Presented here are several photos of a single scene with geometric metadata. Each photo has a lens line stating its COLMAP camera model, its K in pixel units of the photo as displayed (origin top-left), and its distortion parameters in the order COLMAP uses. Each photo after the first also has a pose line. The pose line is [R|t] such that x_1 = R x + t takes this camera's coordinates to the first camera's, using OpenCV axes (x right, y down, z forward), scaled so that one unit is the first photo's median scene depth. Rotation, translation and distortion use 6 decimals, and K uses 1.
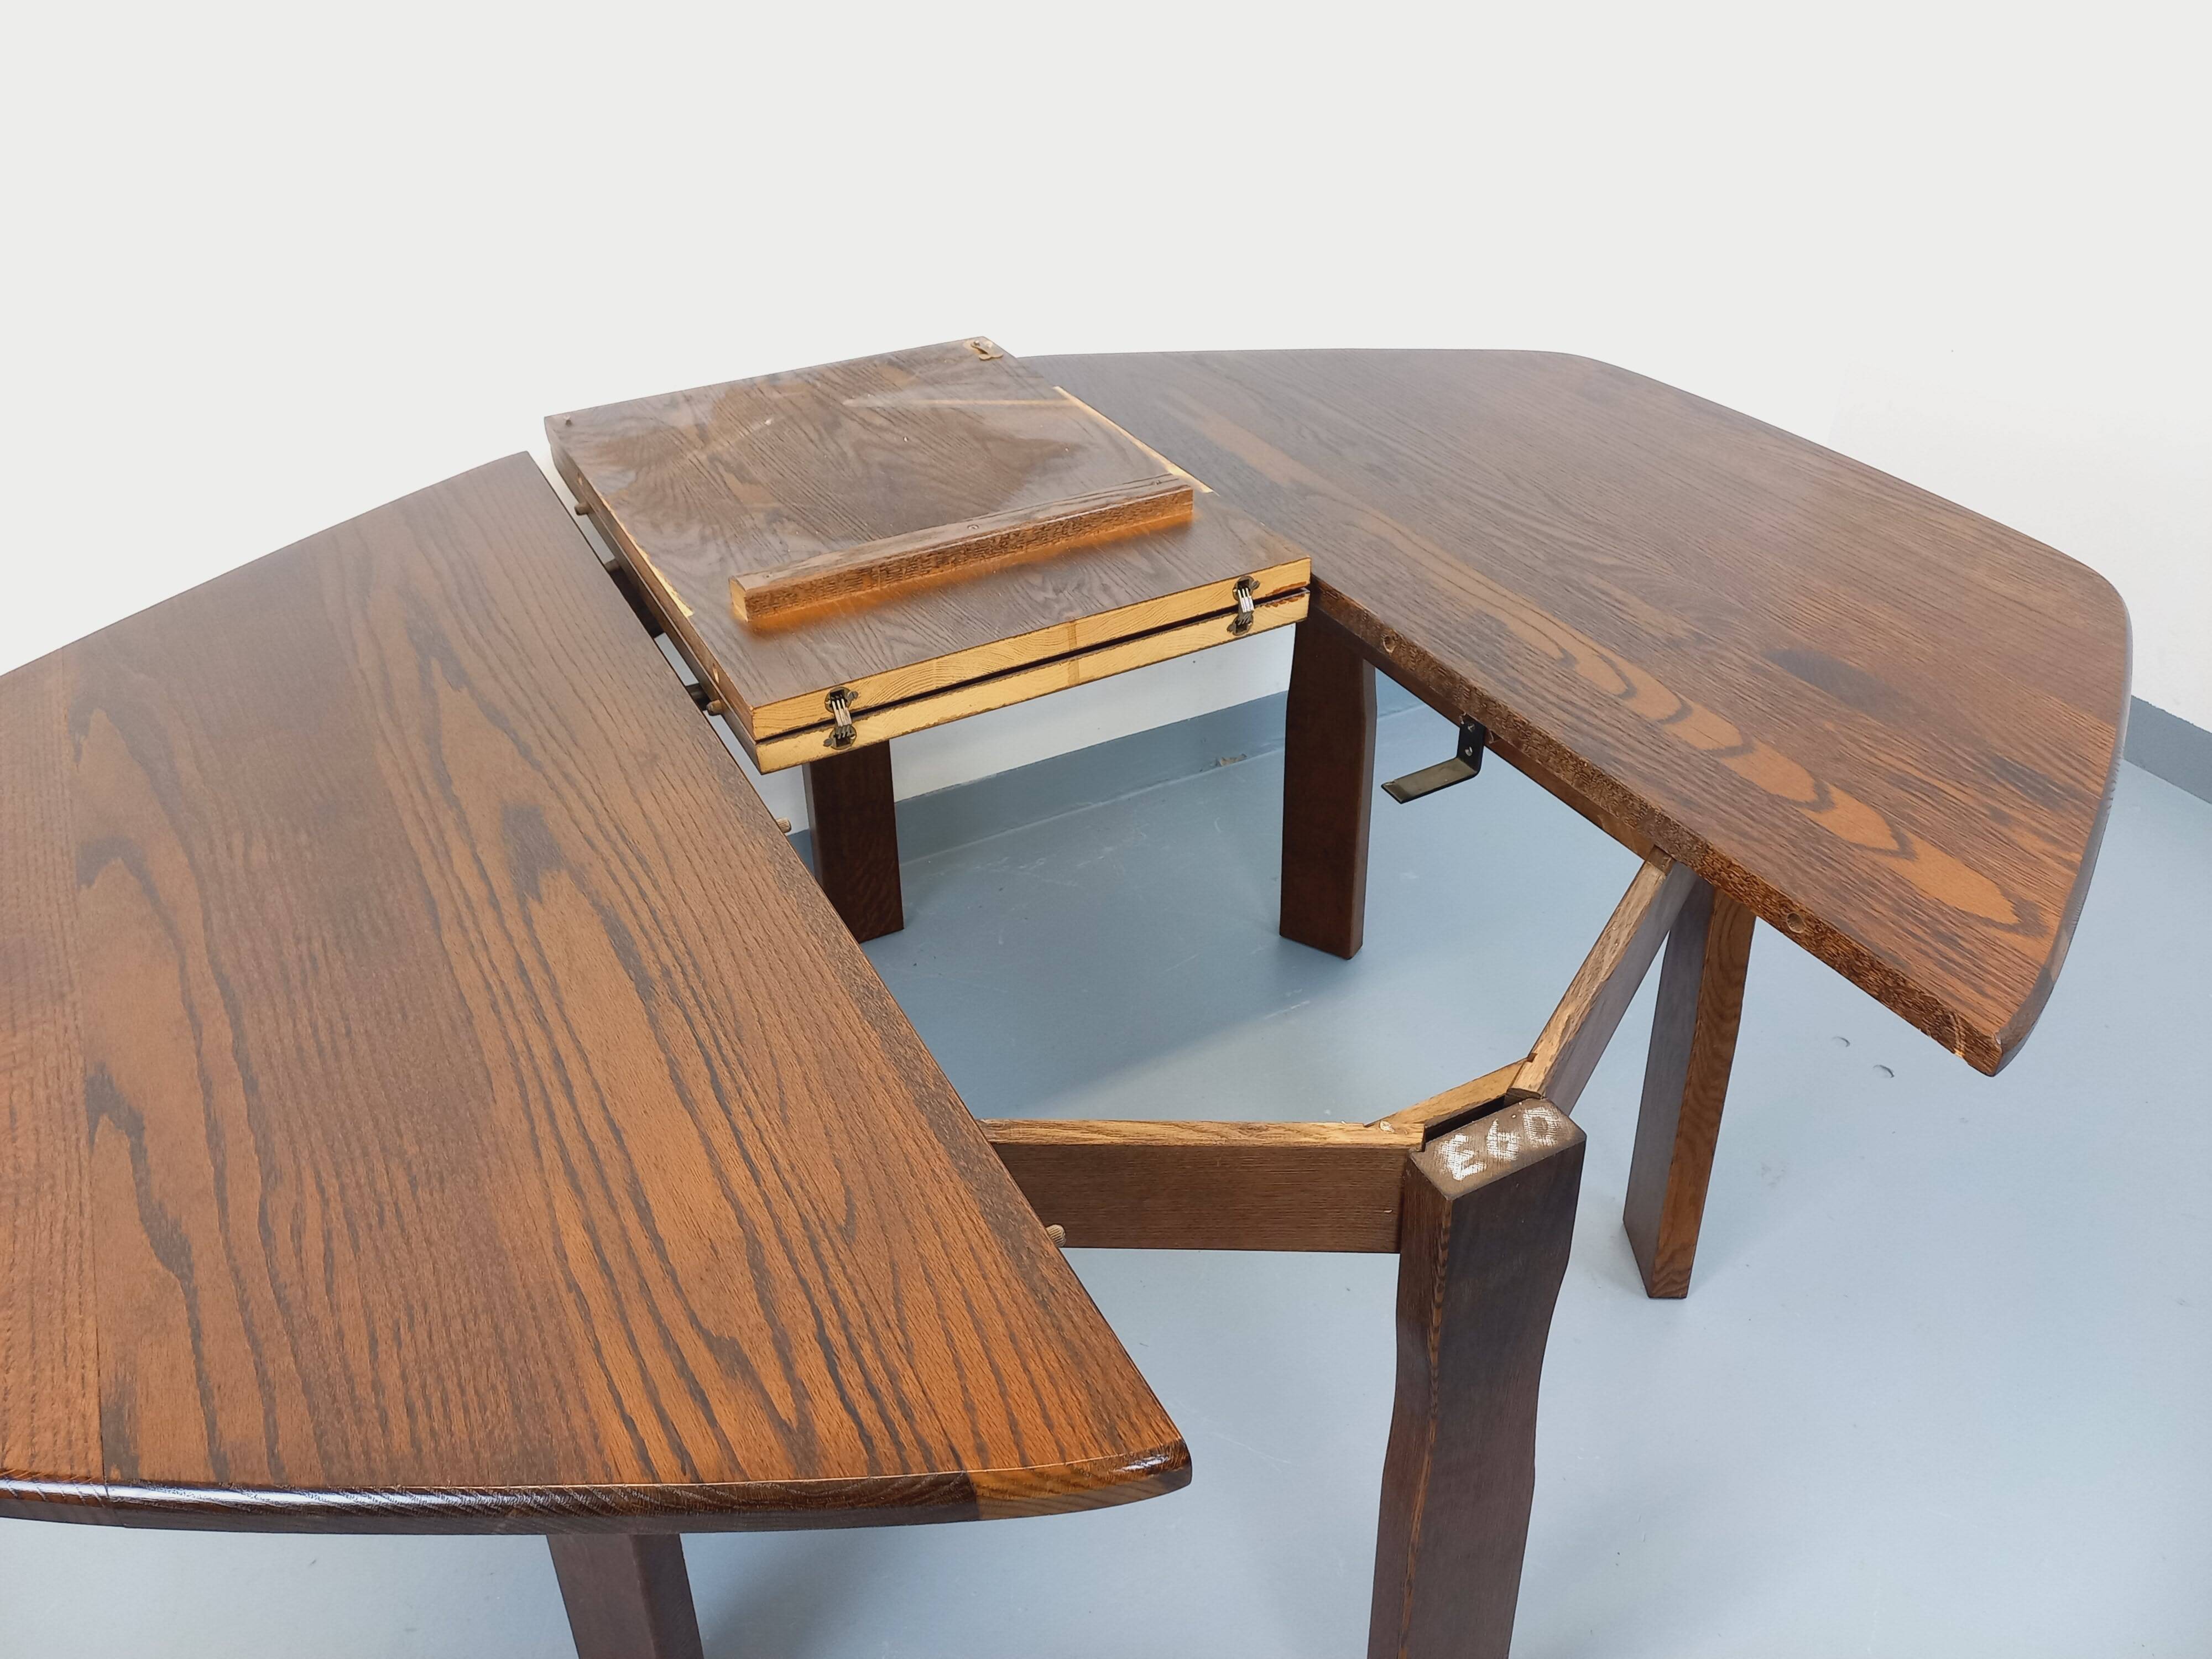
lens RADIAL K [[1634.5, 0, 1093.4], [0, 1634.5, 835.6], [0, 0, 1]] dist [0.080631, -0.081028]
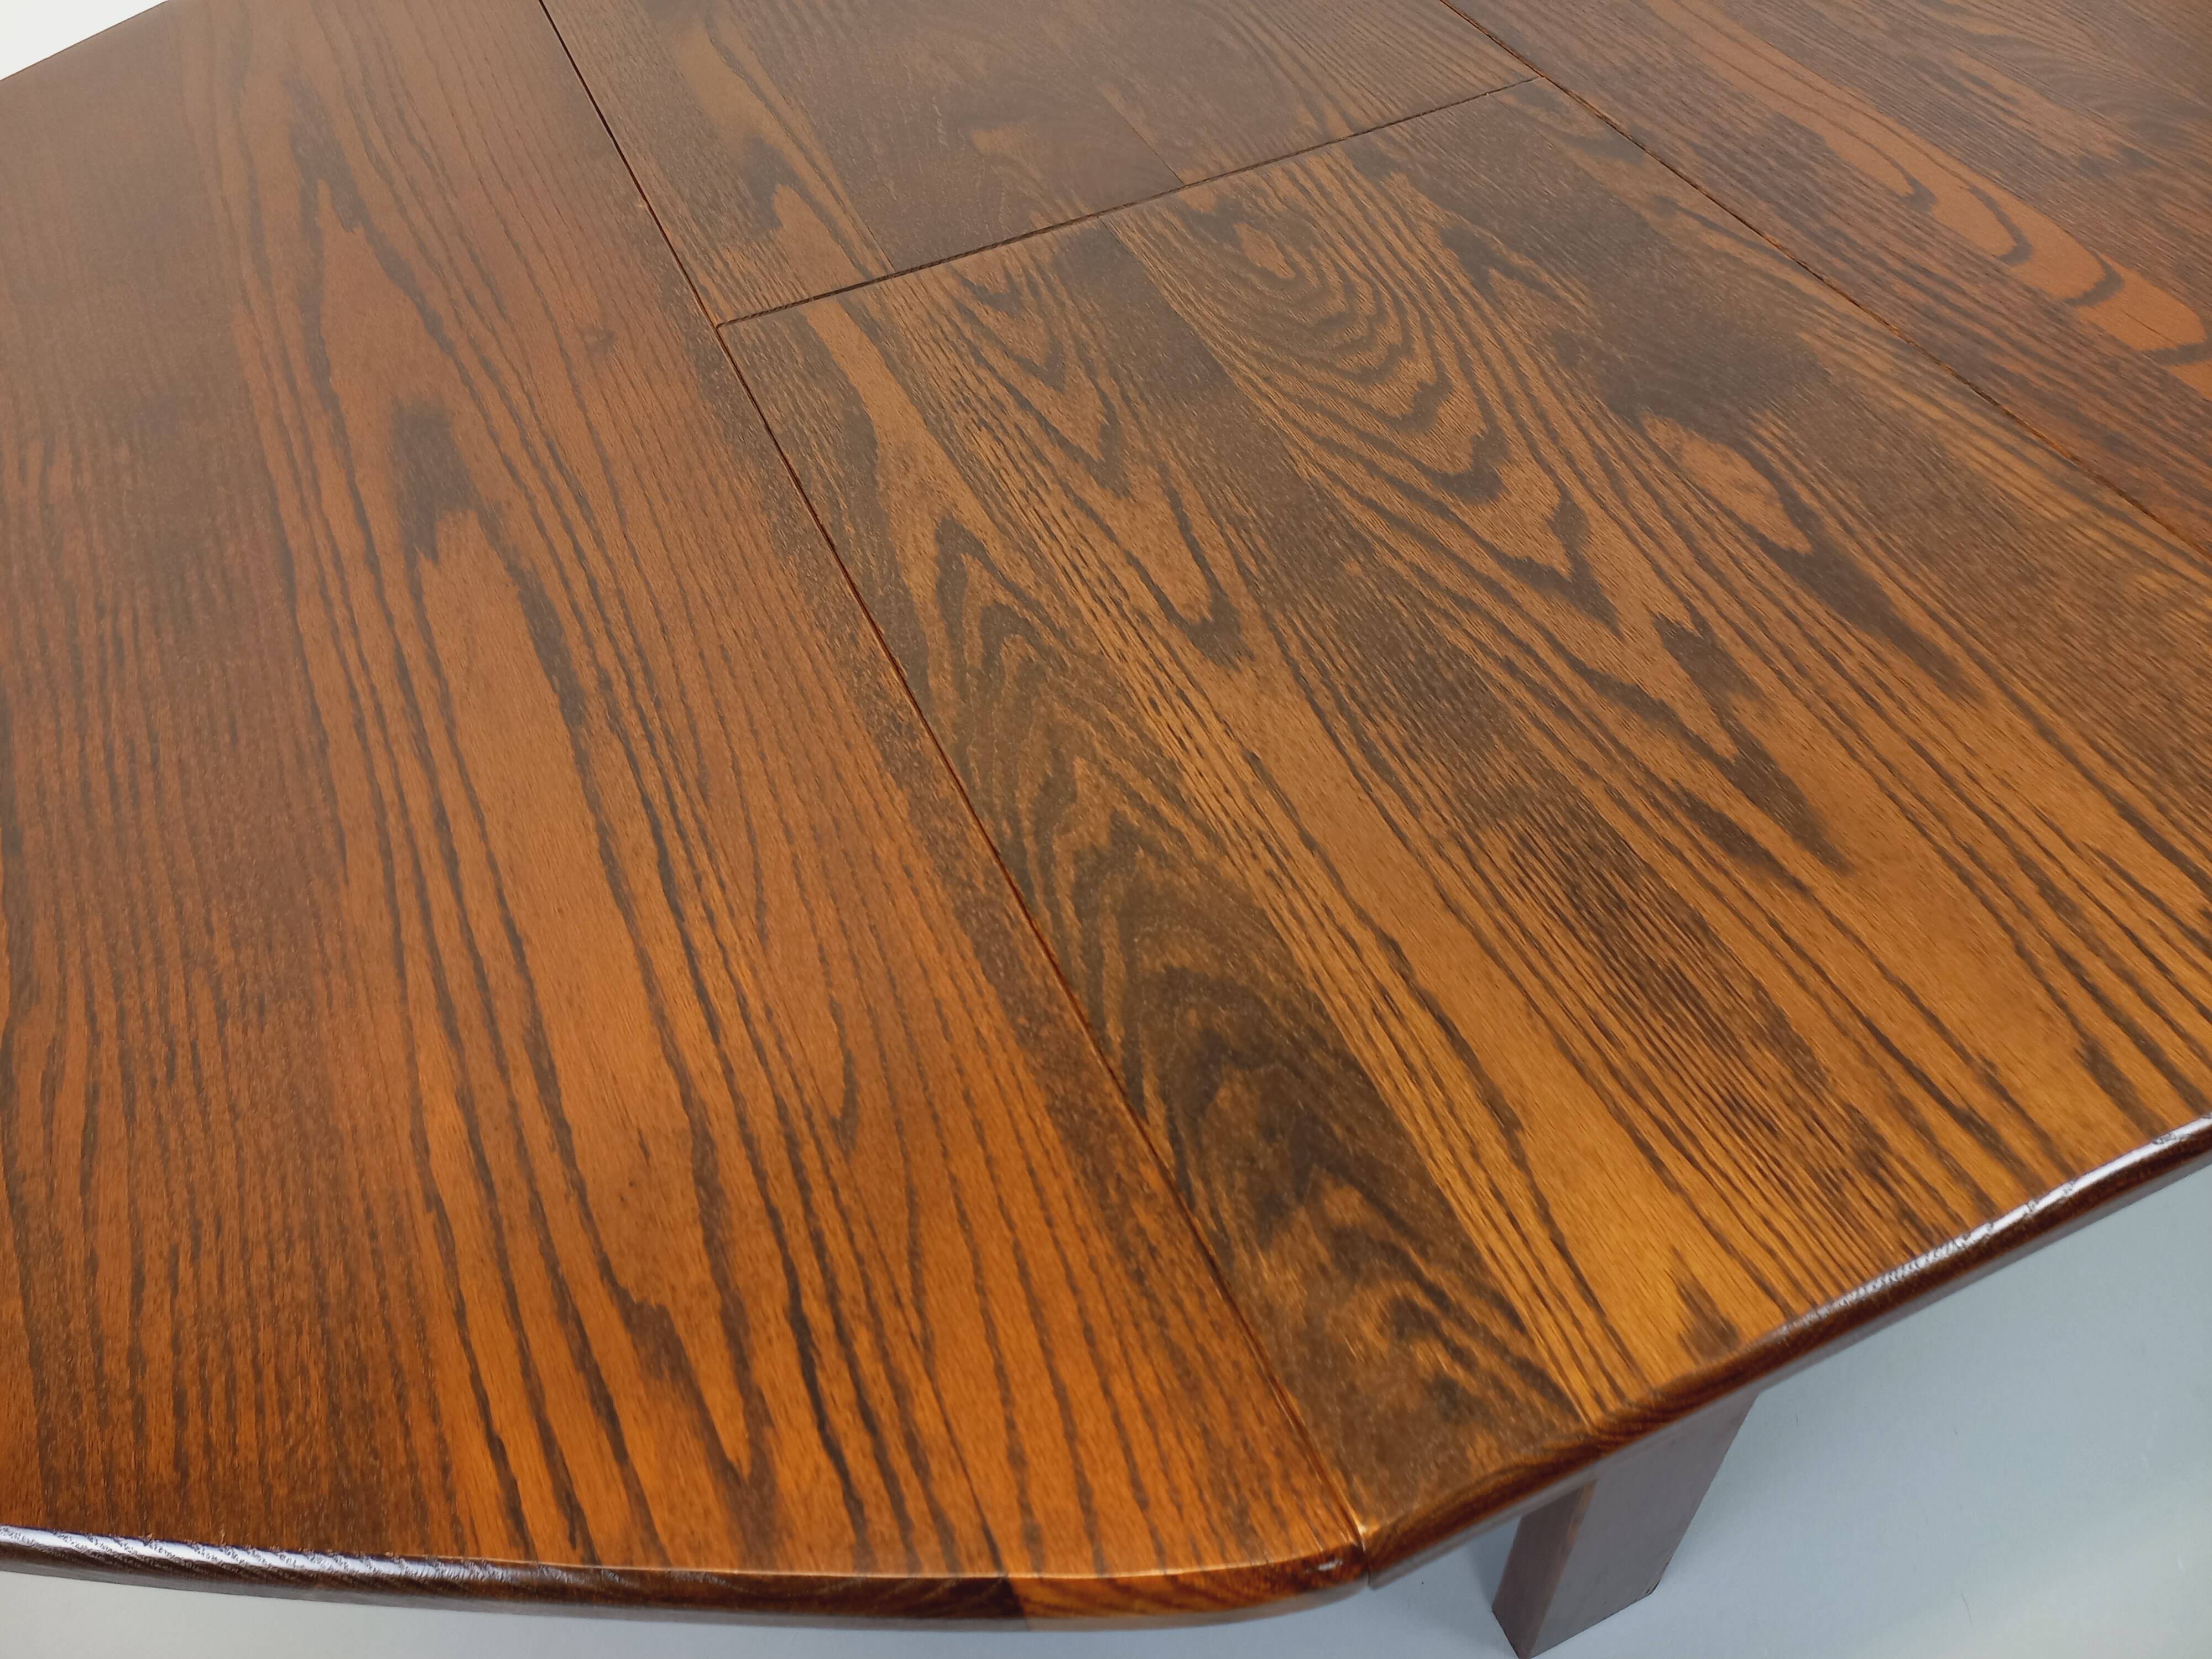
lens RADIAL K [[1634.5, 0, 1103.6], [0, 1634.5, 840.6], [0, 0, 1]] dist [0.080631, -0.081028]
pose [[0.997104, 0.029613, -0.070041, -0.003266], [-0.009712, 0.963110, 0.268934, -0.038691], [0.075421, -0.267475, 0.960608, 0.336436]]
